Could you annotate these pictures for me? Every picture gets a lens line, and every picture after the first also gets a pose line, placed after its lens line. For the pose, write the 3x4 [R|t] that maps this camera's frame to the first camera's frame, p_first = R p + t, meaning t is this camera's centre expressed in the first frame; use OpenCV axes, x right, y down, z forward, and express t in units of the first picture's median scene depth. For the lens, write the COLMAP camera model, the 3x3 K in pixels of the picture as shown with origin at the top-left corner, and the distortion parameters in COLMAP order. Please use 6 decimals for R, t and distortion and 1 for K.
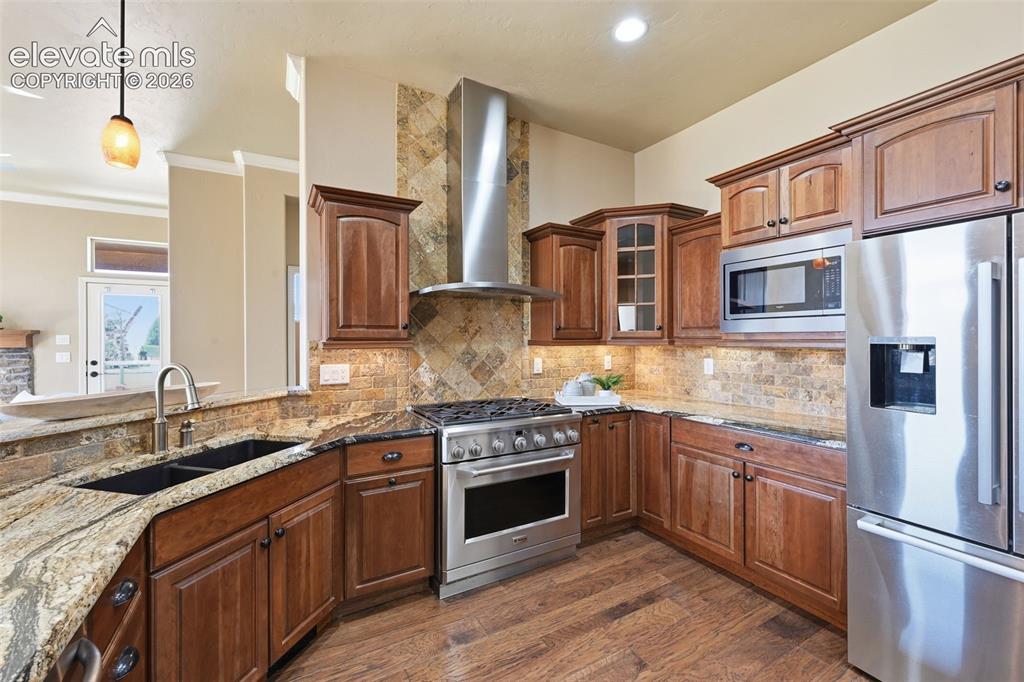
lens RADIAL K [[421.0, 0, 511.4], [0, 421.0, 339.0], [0, 0, 1]] dist [-0.001509, 0.000652]
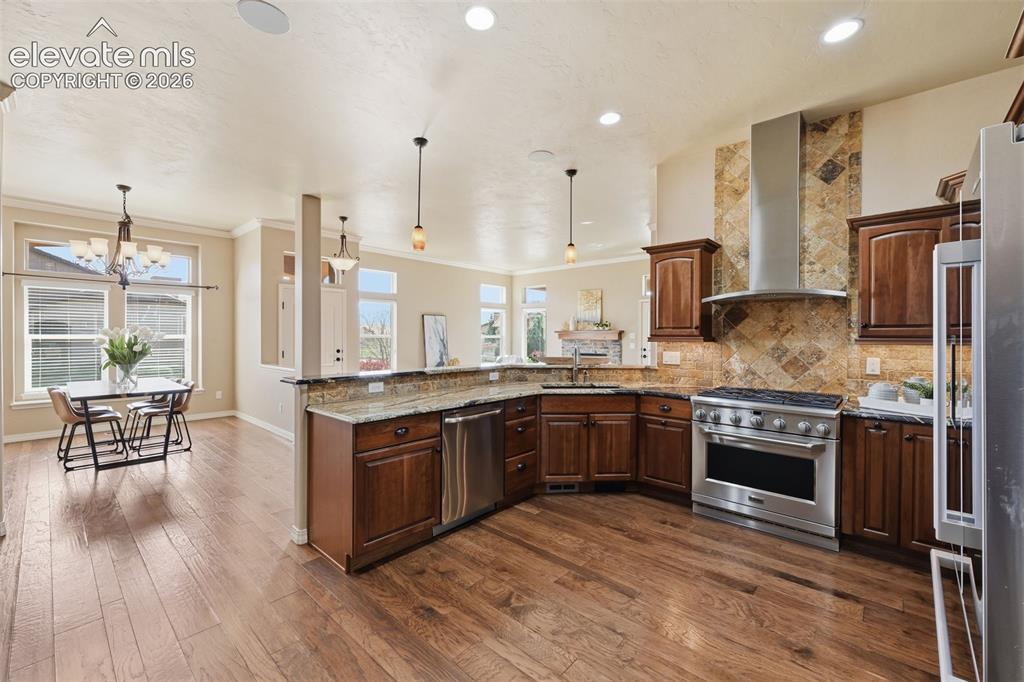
lens RADIAL K [[421.0, 0, 513.7], [0, 421.0, 337.9], [0, 0, 1]] dist [-0.001509, 0.000652]
pose [[0.316417, 0.010057, -0.948567, 0.858065], [-0.007093, 0.999941, 0.008236, -0.000746], [0.948594, 0.004122, 0.316470, -0.055837]]
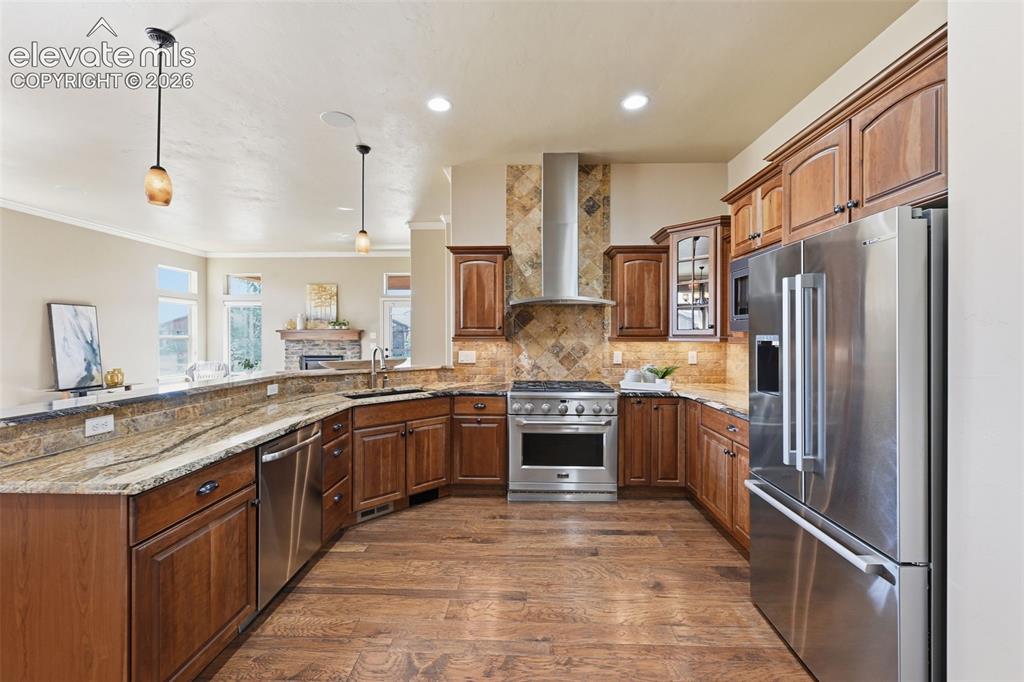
lens RADIAL K [[421.0, 0, 512.7], [0, 421.0, 337.6], [0, 0, 1]] dist [-0.001509, 0.000652]
pose [[0.852905, 0.006520, -0.522026, 0.557158], [-0.004778, 0.999978, 0.004684, -0.000124], [0.522044, -0.001500, 0.852917, -0.281780]]
